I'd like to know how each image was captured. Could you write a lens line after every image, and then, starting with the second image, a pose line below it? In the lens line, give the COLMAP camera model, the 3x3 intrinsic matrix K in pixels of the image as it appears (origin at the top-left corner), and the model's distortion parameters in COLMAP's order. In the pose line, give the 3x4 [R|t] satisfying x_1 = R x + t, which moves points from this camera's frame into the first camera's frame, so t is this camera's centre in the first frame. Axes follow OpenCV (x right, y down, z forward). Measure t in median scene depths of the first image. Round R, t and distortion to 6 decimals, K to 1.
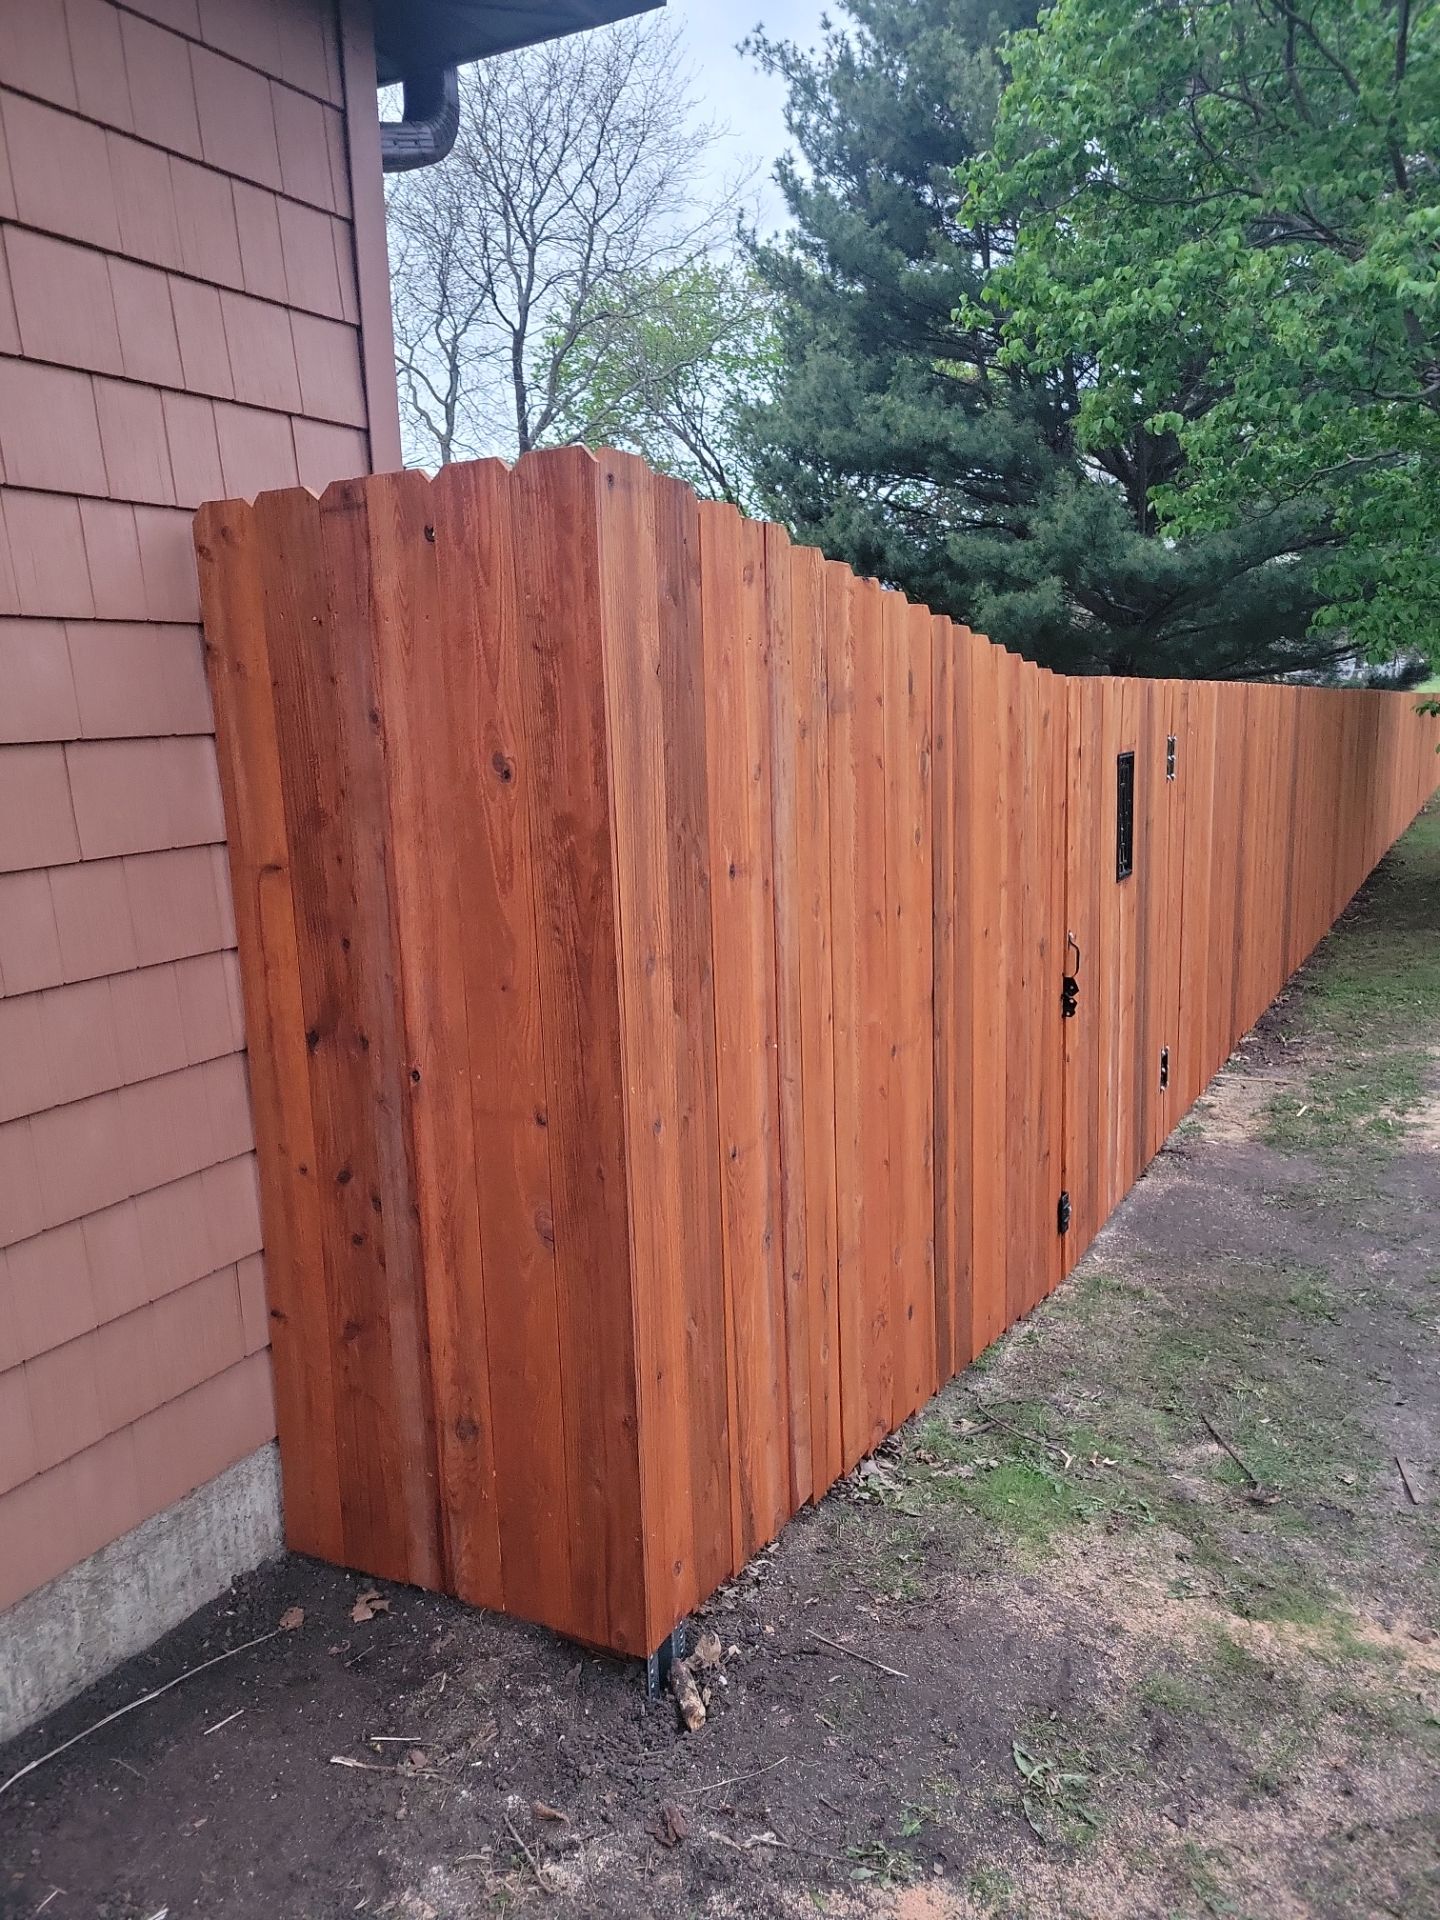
lens RADIAL K [[1439.9, 0, 701.4], [0, 1439.9, 970.6], [0, 0, 1]] dist [0.050329, -0.028528]
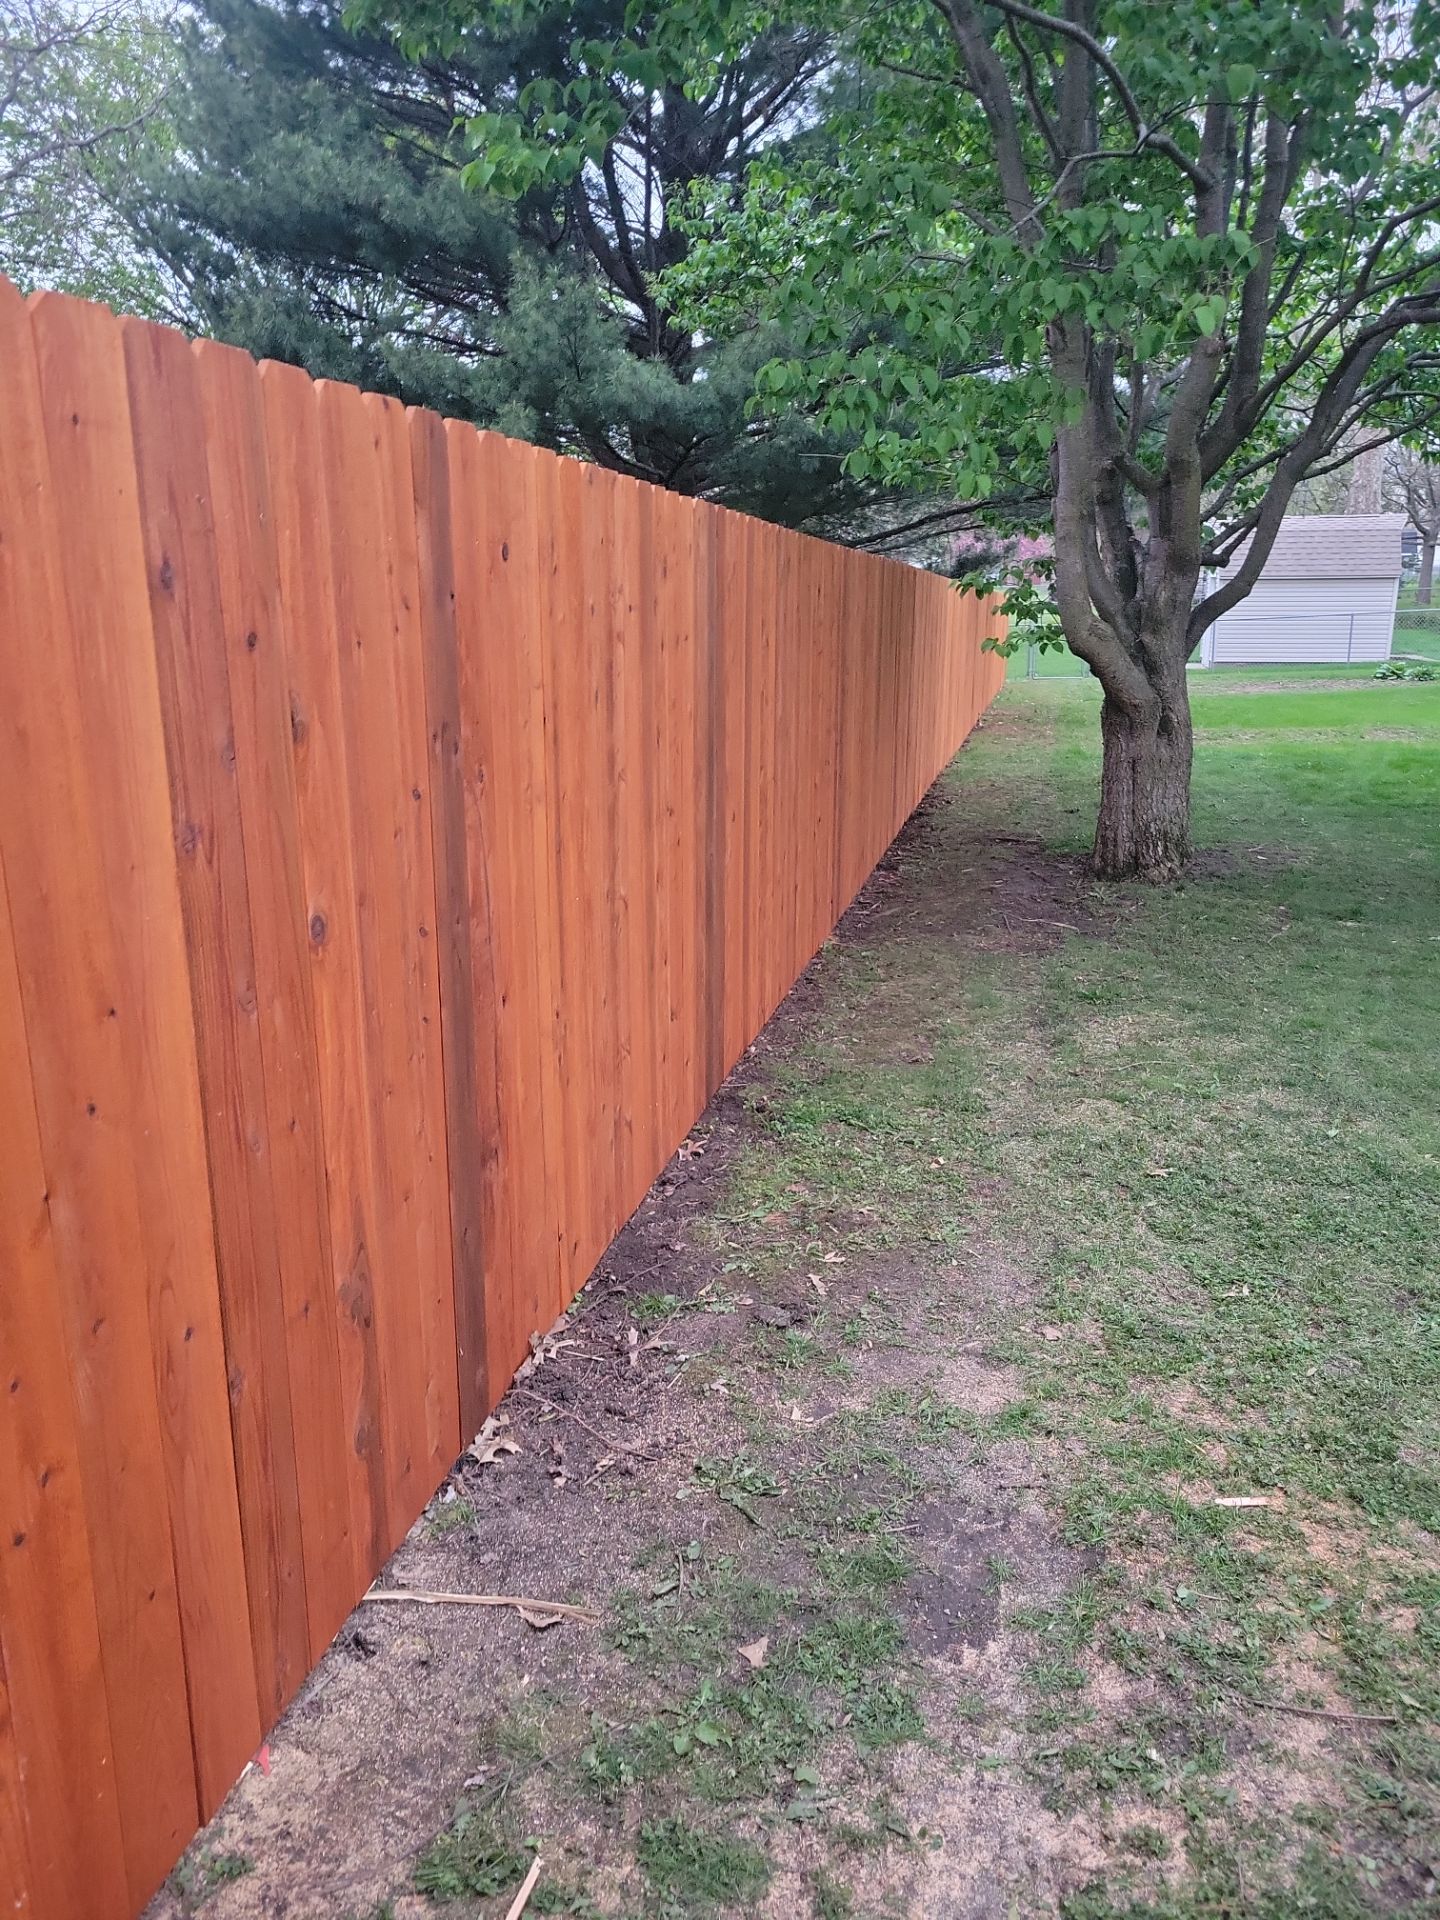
lens RADIAL K [[1439.9, 0, 701.5], [0, 1439.9, 957.9], [0, 0, 1]] dist [0.050329, -0.028528]
pose [[0.965107, -0.035337, 0.259459, 1.007458], [0.019264, 0.997749, 0.064231, -0.275658], [-0.261145, -0.056991, 0.963616, 1.917066]]
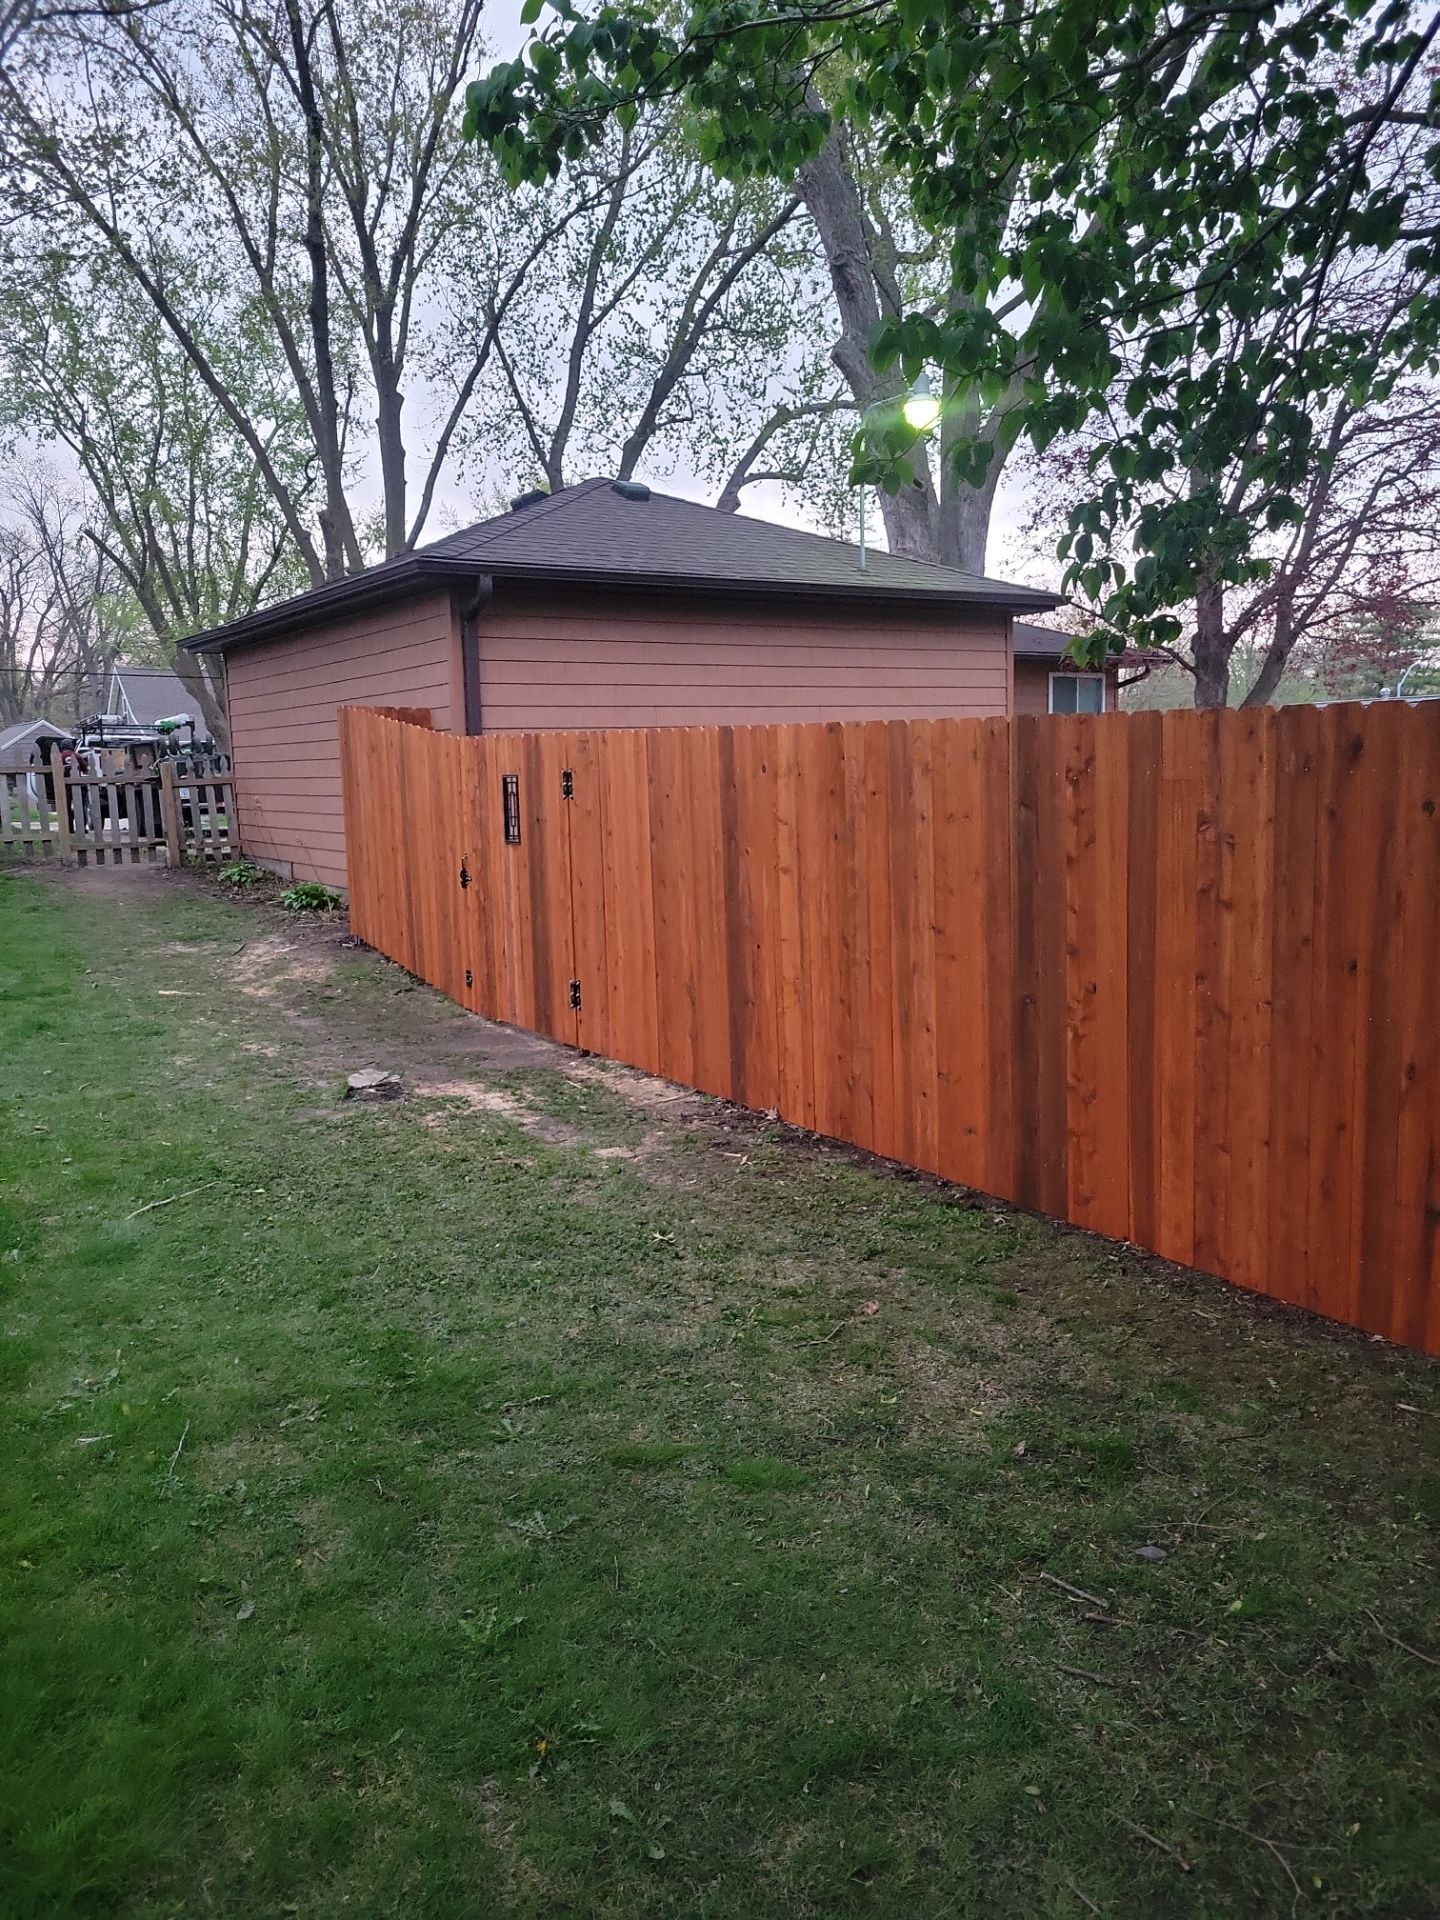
lens RADIAL K [[1439.9, 0, 720.2], [0, 1439.9, 959.6], [0, 0, 1]] dist [0.050329, -0.028528]
pose [[-0.479035, 0.170540, -0.861070, 3.626254], [-0.117443, 0.959674, 0.255406, -0.857949], [0.869904, 0.223475, -0.439689, 4.247182]]
